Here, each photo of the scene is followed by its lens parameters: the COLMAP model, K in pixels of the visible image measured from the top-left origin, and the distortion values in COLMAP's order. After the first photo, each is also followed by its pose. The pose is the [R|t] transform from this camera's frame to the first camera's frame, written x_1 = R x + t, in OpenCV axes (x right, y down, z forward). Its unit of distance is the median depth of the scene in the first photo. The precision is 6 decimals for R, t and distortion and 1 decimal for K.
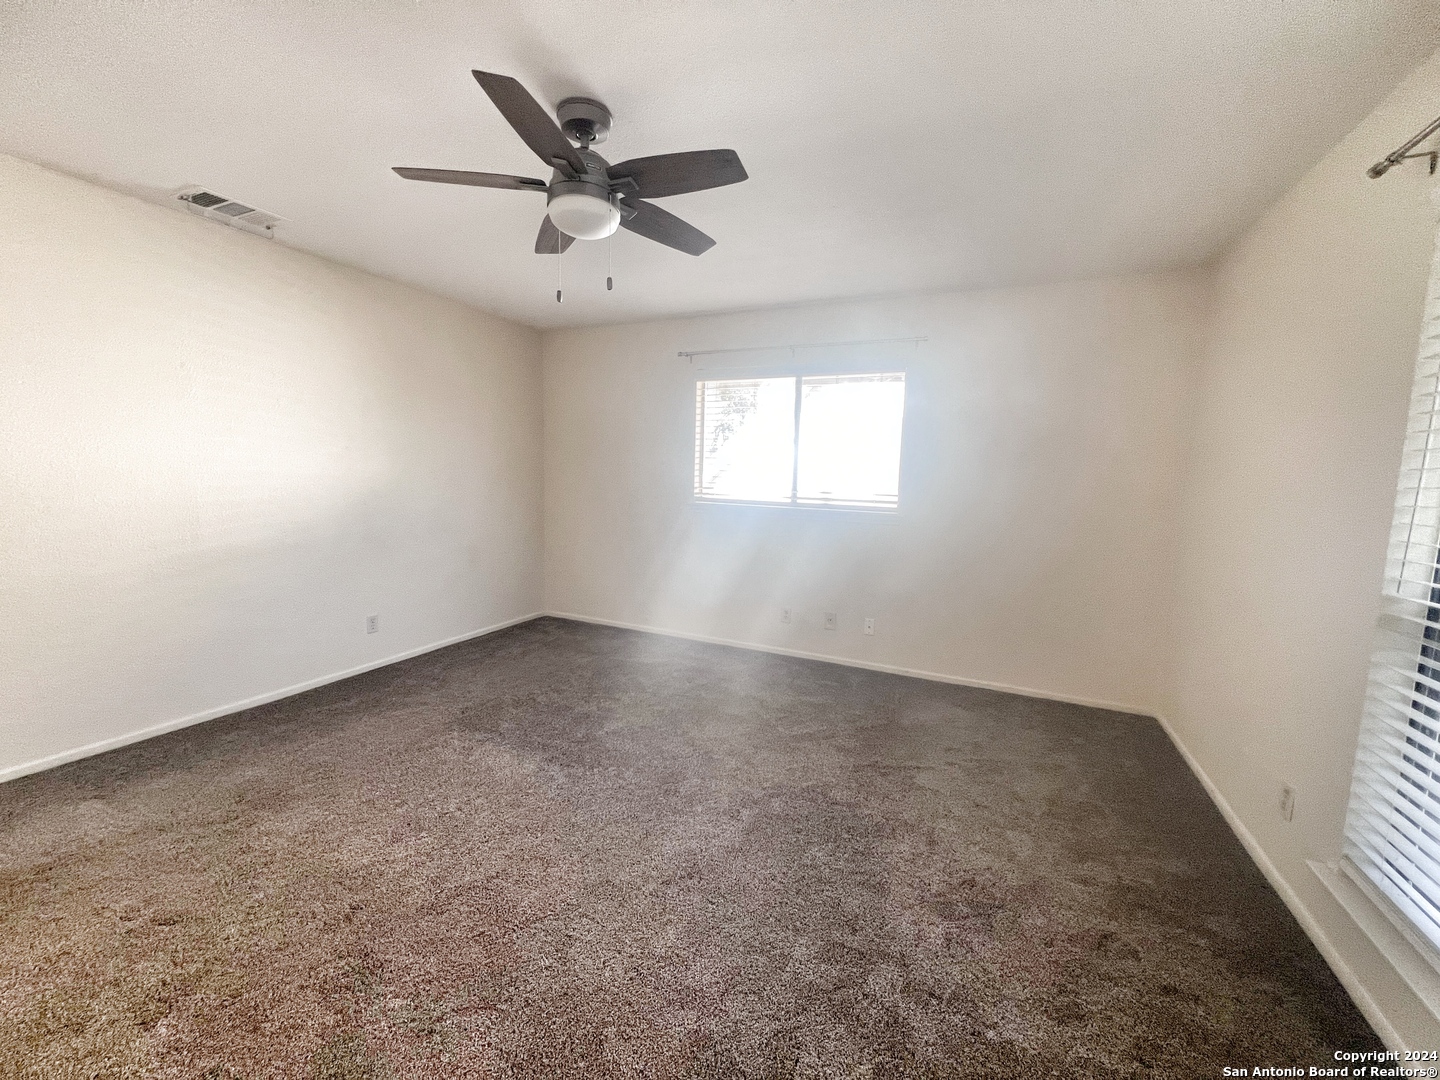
lens RADIAL K [[577.4, 0, 717.7], [0, 577.4, 536.1], [0, 0, 1]] dist [-0.002181, -0.000127]
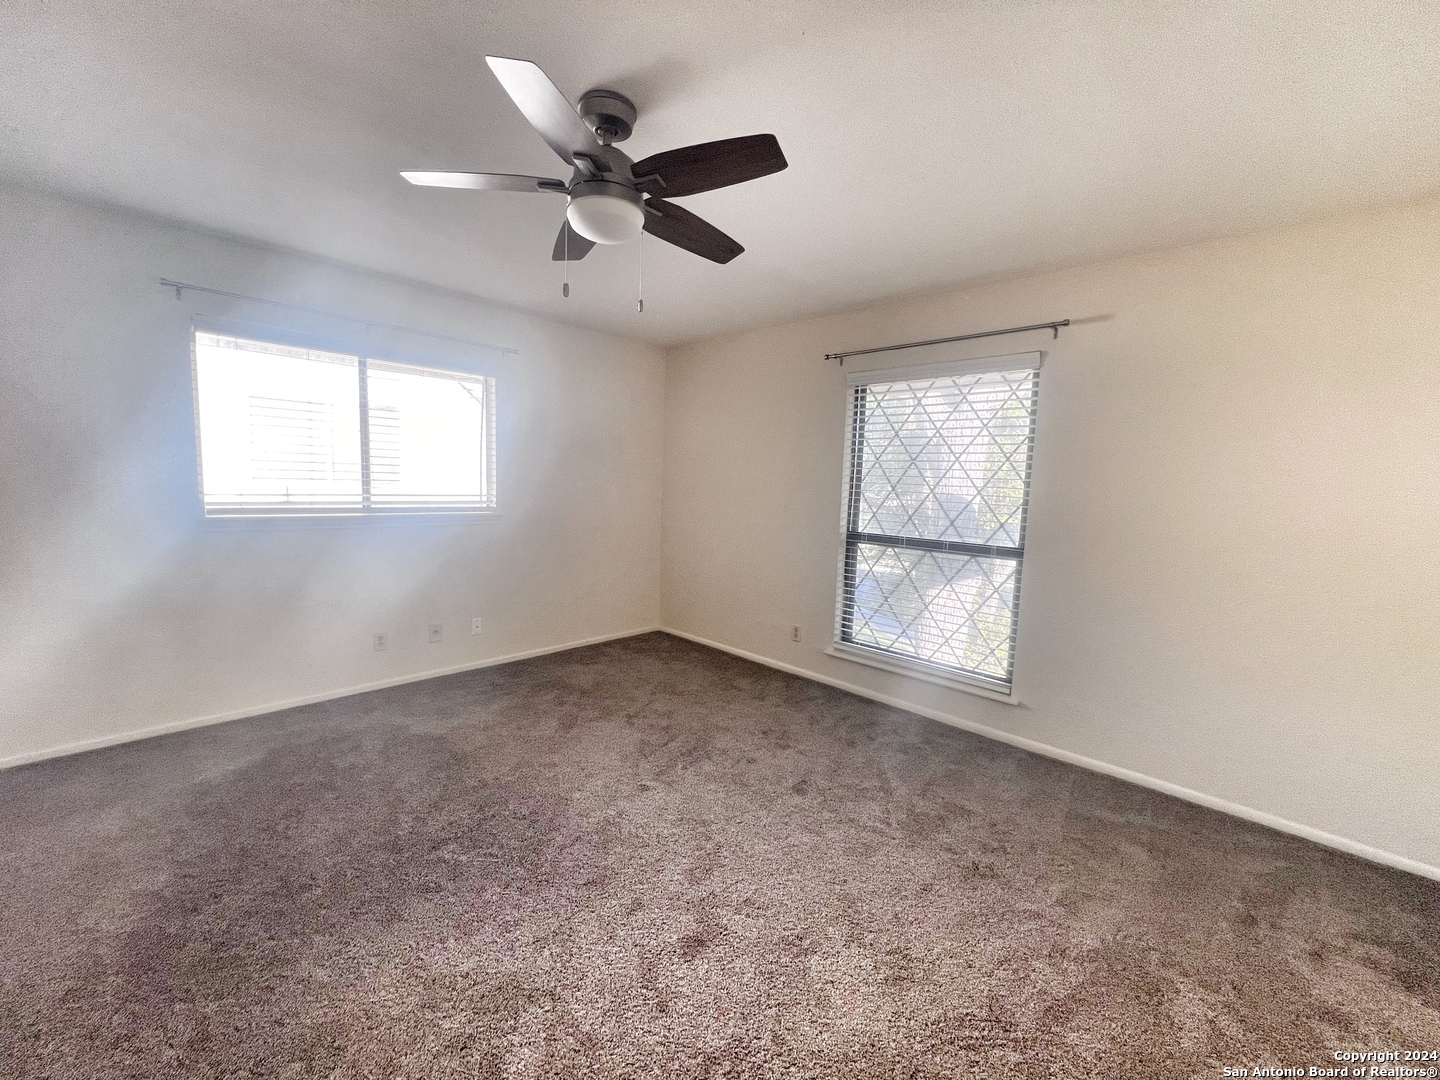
lens RADIAL K [[577.4, 0, 717.7], [0, 577.4, 536.1], [0, 0, 1]] dist [-0.002181, -0.000127]
pose [[0.322850, -0.107955, 0.940273, -0.737156], [0.076956, 0.993178, 0.087606, -0.076978], [-0.943316, 0.044076, 0.328955, 0.368626]]
